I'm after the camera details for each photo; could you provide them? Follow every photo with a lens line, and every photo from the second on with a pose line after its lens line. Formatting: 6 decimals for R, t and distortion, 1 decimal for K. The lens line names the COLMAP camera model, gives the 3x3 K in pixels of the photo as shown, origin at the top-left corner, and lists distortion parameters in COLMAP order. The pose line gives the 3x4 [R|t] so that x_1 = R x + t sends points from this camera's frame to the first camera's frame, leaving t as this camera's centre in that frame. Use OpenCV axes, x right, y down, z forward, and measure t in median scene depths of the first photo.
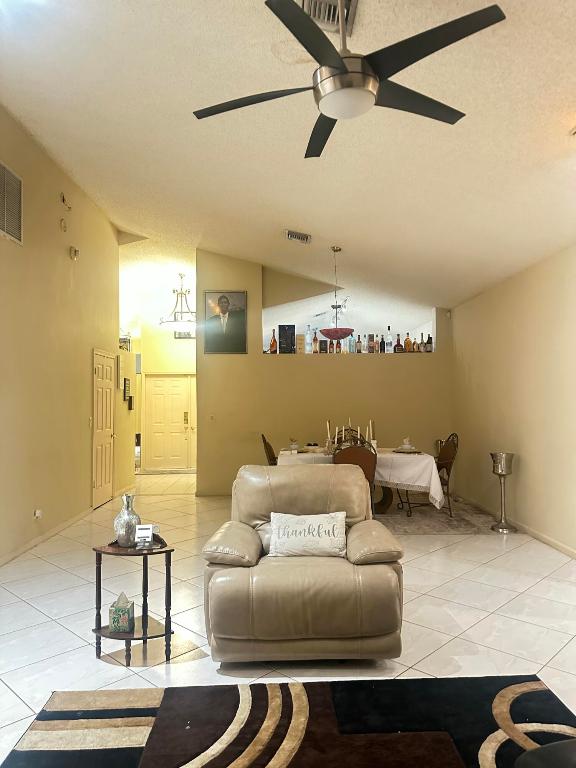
lens RADIAL K [[532.2, 0, 292.1], [0, 532.2, 385.4], [0, 0, 1]] dist [0.094081, -0.000237]
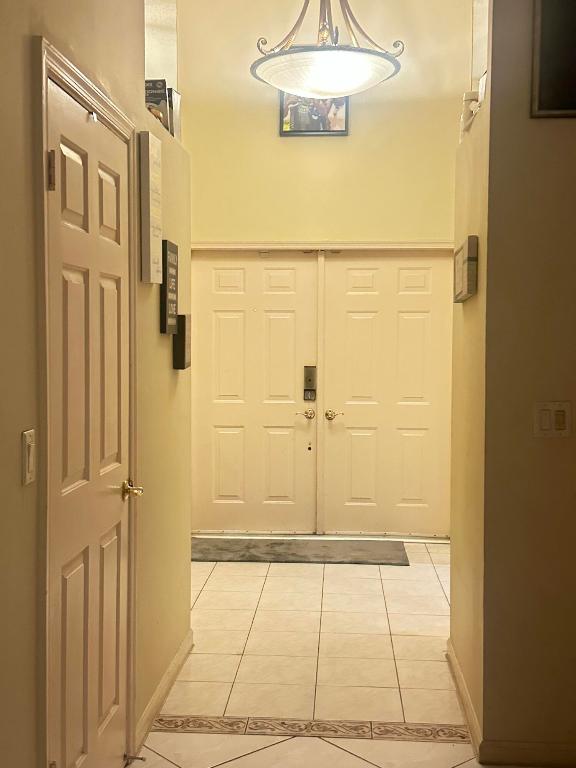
lens RADIAL K [[938.3, 0, 284.2], [0, 938.3, 380.8], [0, 0, 1]] dist [0.142652, 0.000000]
pose [[0.995118, 0.014907, -0.097556, -0.213864], [-0.006645, 0.996404, 0.084471, 0.013534], [0.098464, -0.083410, 0.991639, 0.575051]]
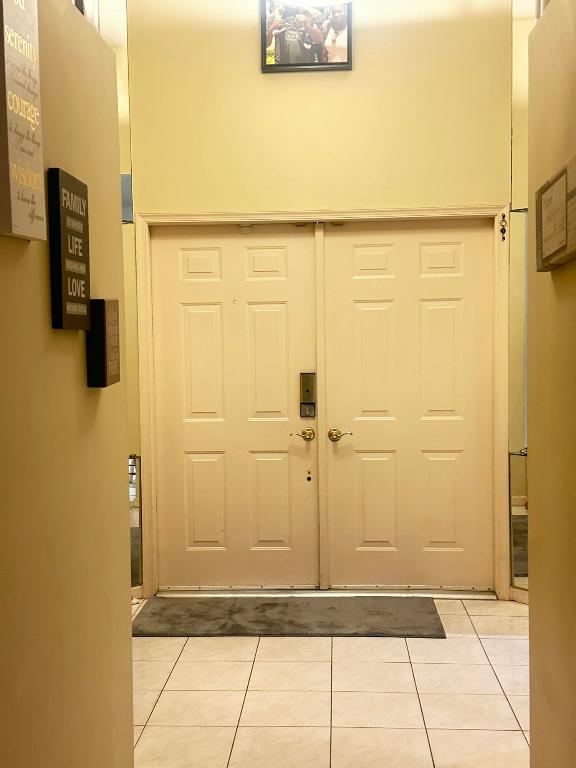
lens RADIAL K [[938.3, 0, 289.3], [0, 938.3, 387.4], [0, 0, 1]] dist [0.142652, 0.000000]
pose [[0.995955, -0.004303, -0.089753, -0.226155], [0.012322, 0.995956, 0.088992, 0.022478], [0.089007, -0.089737, 0.991980, 0.748604]]
